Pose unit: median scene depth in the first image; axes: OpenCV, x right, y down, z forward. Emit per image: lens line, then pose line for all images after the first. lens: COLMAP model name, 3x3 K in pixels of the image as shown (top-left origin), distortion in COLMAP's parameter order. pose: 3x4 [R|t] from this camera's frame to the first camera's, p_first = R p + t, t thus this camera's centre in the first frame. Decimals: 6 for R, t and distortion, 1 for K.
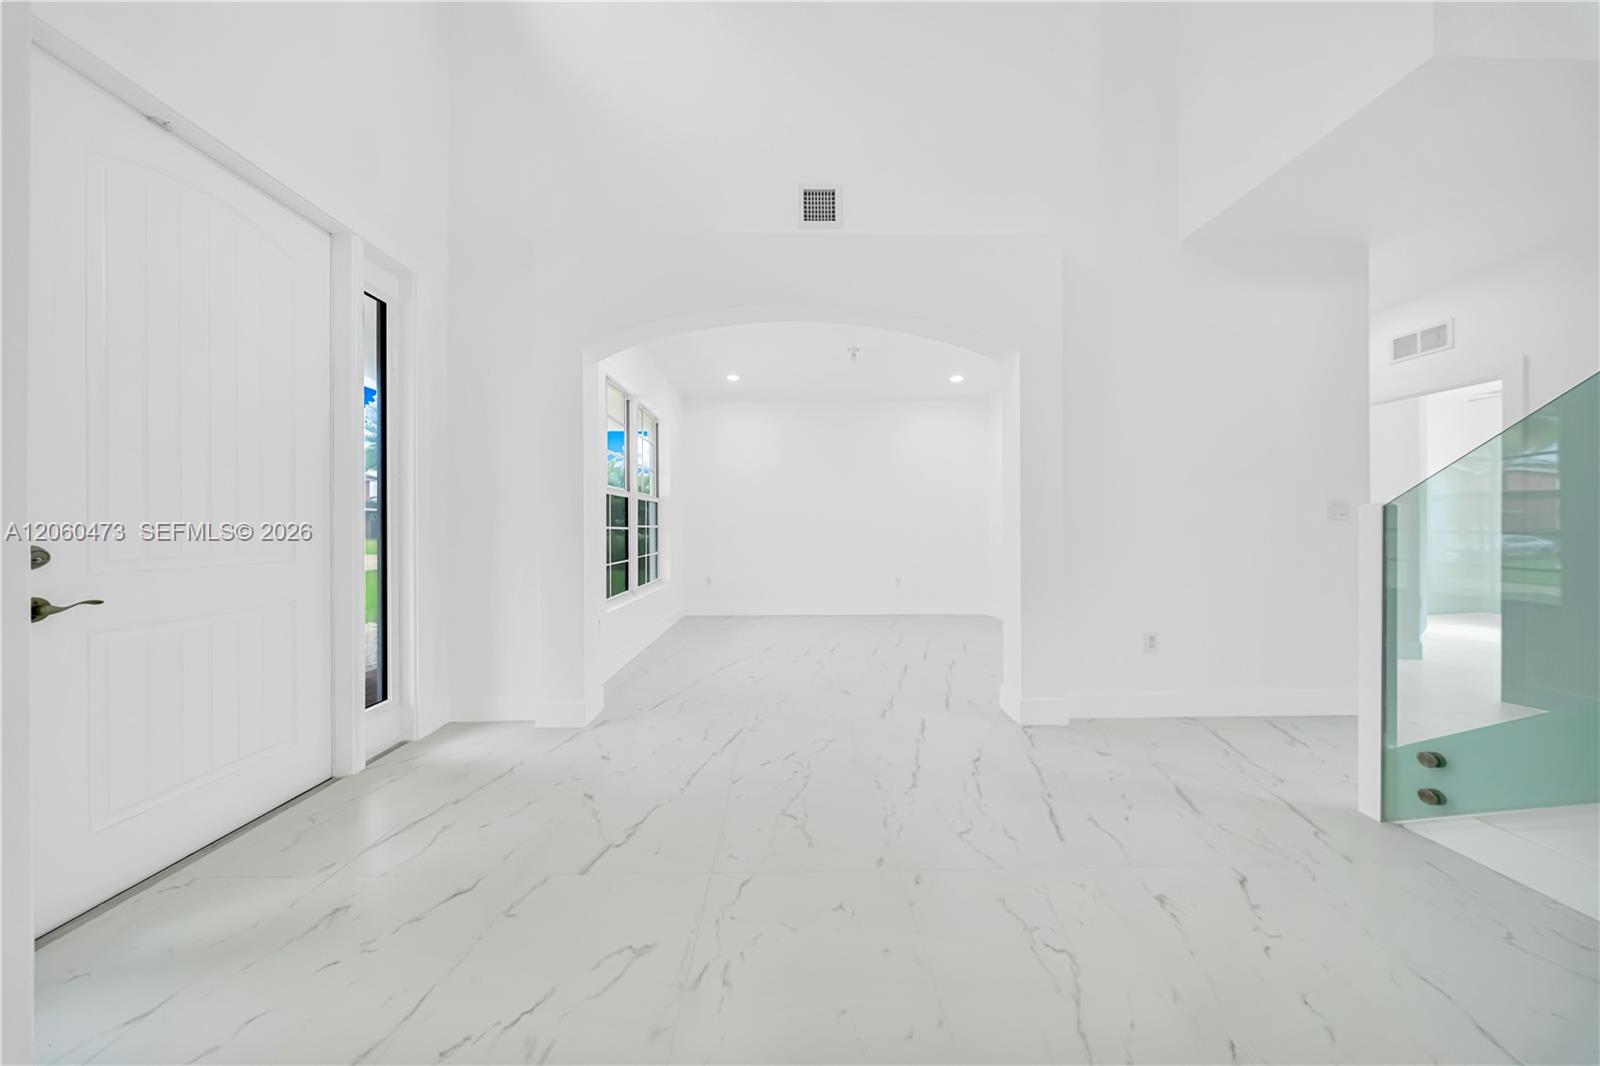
lens RADIAL K [[470.1, 0, 798.4], [0, 470.1, 534.9], [0, 0, 1]] dist [0.000273, -0.000119]
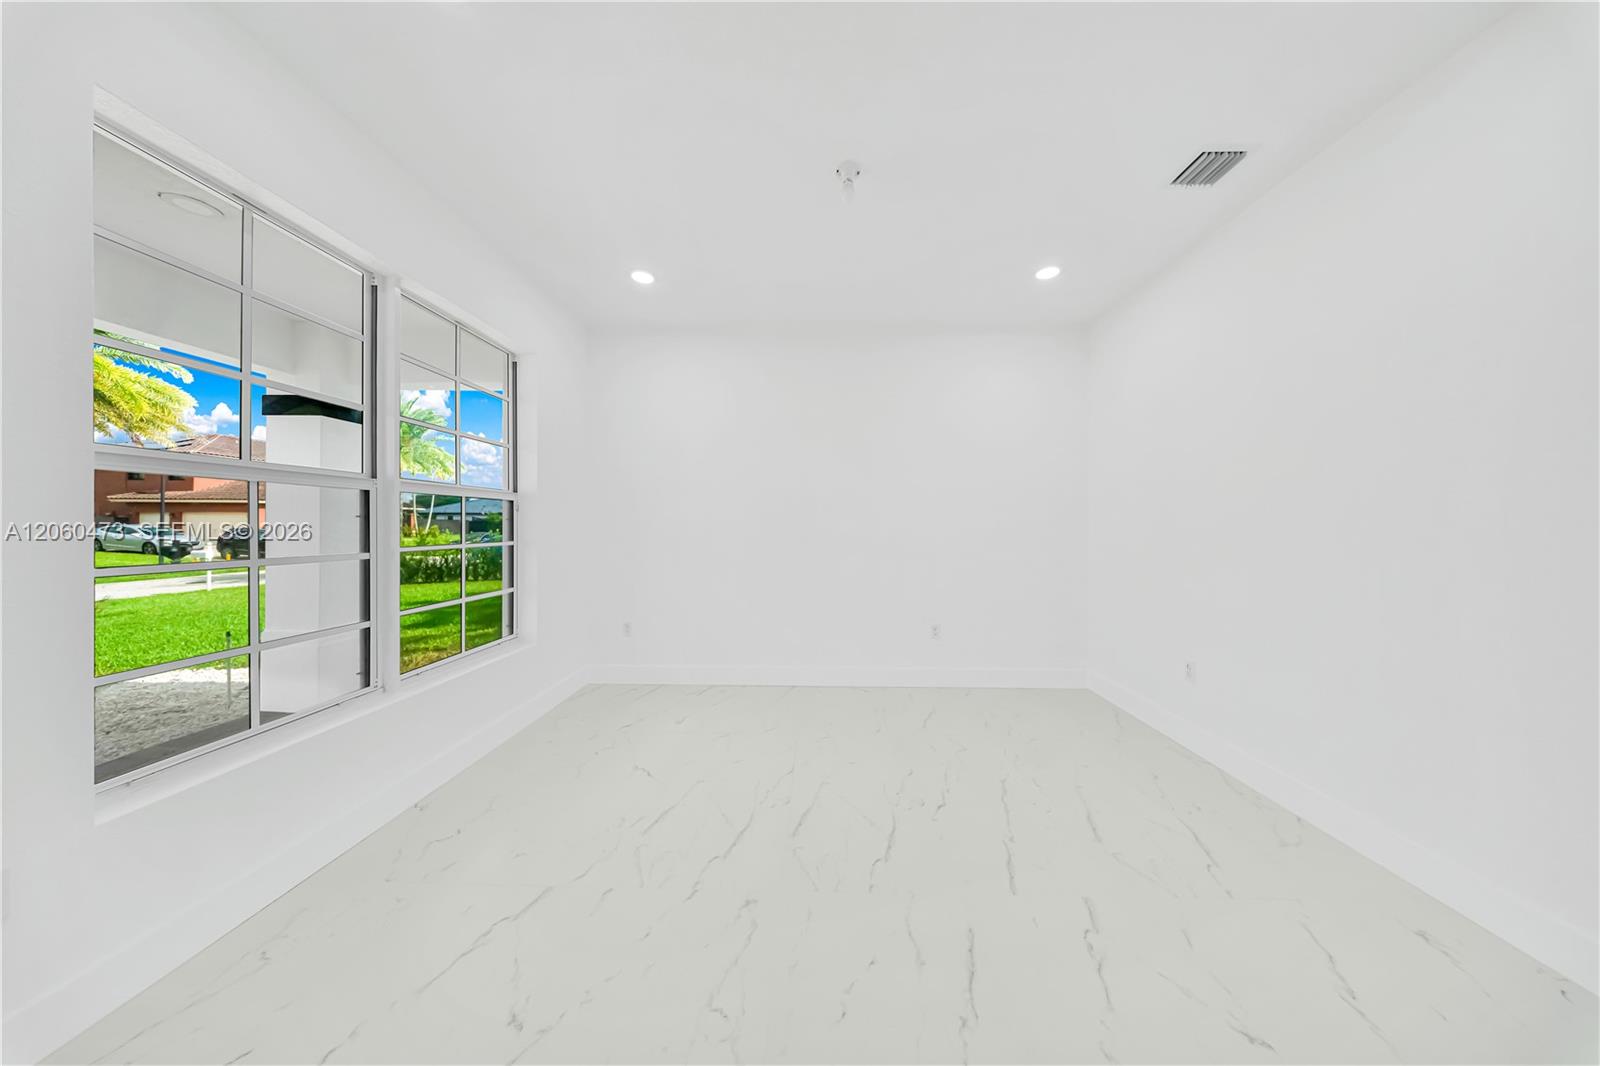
lens RADIAL K [[469.1, 0, 814.0], [0, 469.1, 527.3], [0, 0, 1]] dist [-0.000742, -0.000089]
pose [[0.999734, 0.005687, -0.022337, 0.094230], [-0.006040, 0.999857, -0.015769, -0.038584], [0.022244, 0.015900, 0.999626, 0.539761]]
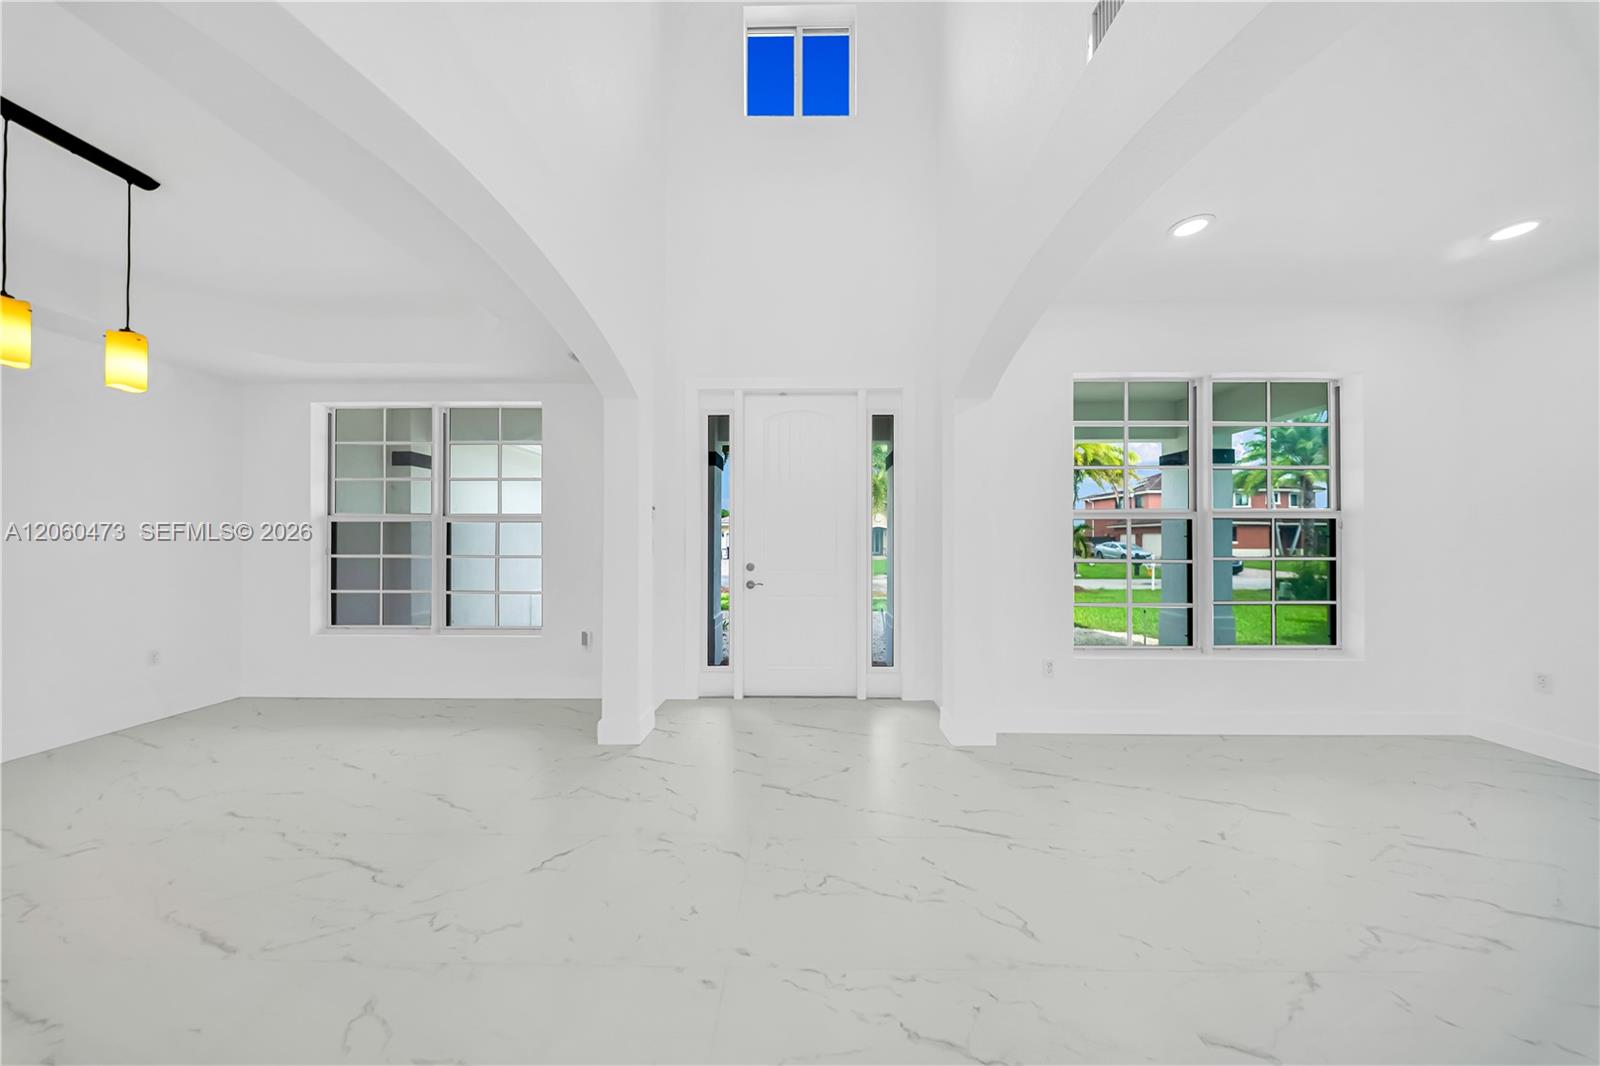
lens RADIAL K [[470.1, 0, 798.4], [0, 470.1, 534.9], [0, 0, 1]] dist [0.000273, -0.000119]
pose [[-0.019490, -0.008470, -0.999774, 0.388416], [-0.023214, 0.999698, -0.008016, -0.036113], [0.999541, 0.023052, -0.019681, 0.397123]]
